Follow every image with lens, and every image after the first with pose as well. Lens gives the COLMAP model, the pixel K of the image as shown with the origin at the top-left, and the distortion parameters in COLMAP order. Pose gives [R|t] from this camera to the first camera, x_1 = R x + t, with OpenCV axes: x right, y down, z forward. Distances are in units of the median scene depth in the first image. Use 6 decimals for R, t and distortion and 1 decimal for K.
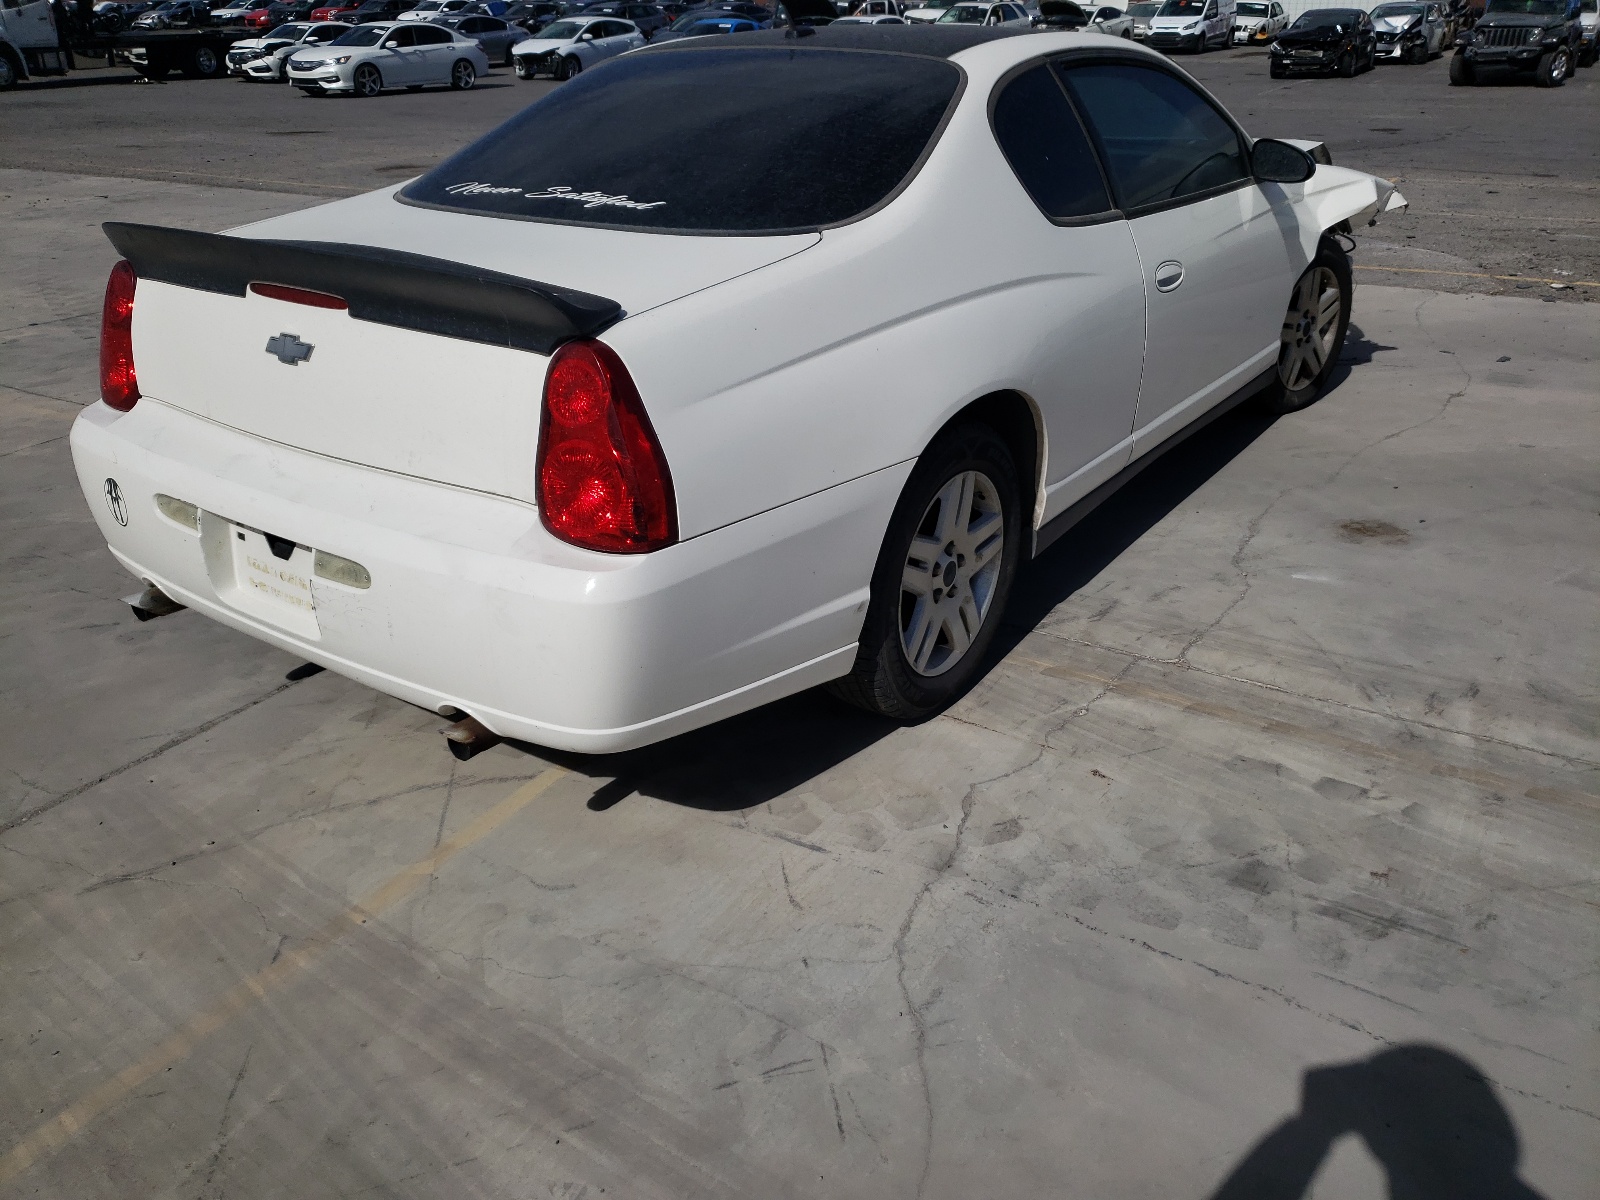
lens RADIAL K [[1267.6, 0, 809.4], [0, 1267.6, 597.3], [0, 0, 1]] dist [0.009274, 0.003190]
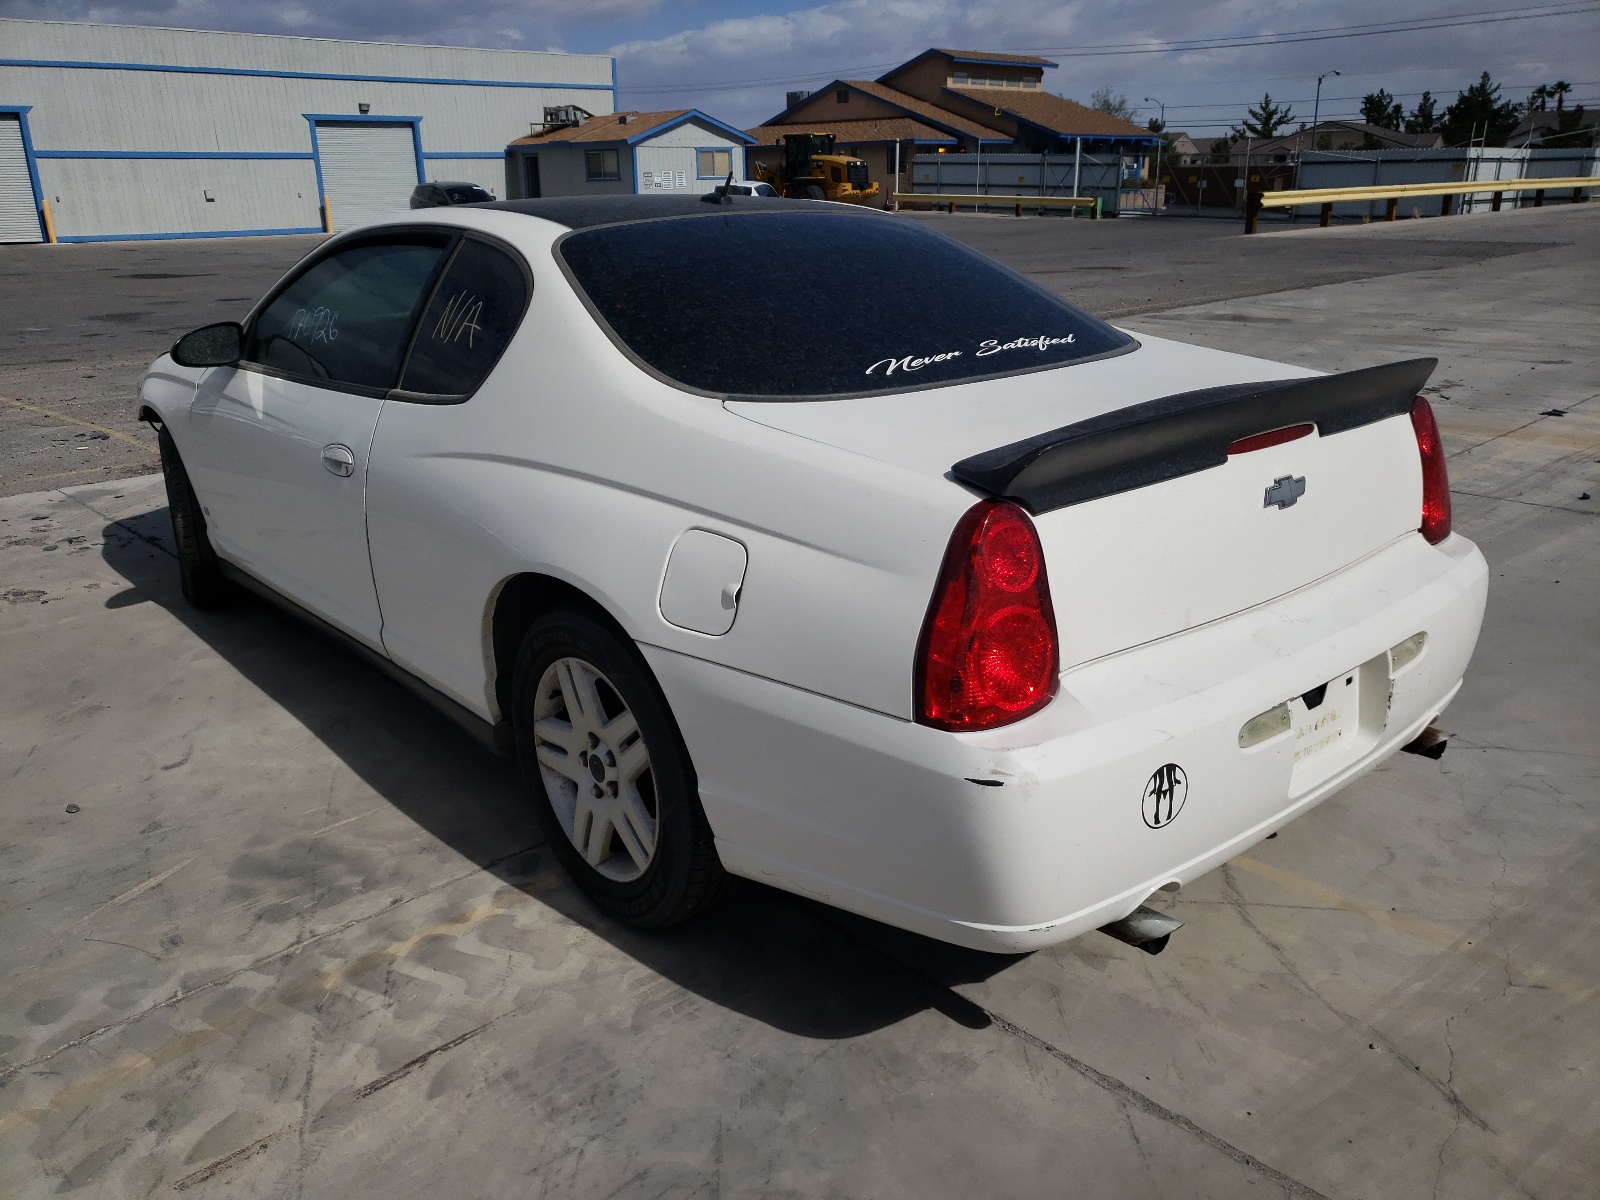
lens RADIAL K [[1267.6, 0, 804.2], [0, 1267.6, 601.7], [0, 0, 1]] dist [0.009274, 0.003190]
pose [[0.239559, -0.300578, 0.923182, -1.363742], [0.428947, 0.885799, 0.177098, -0.433359], [-0.870985, 0.353571, 0.341134, 0.980861]]
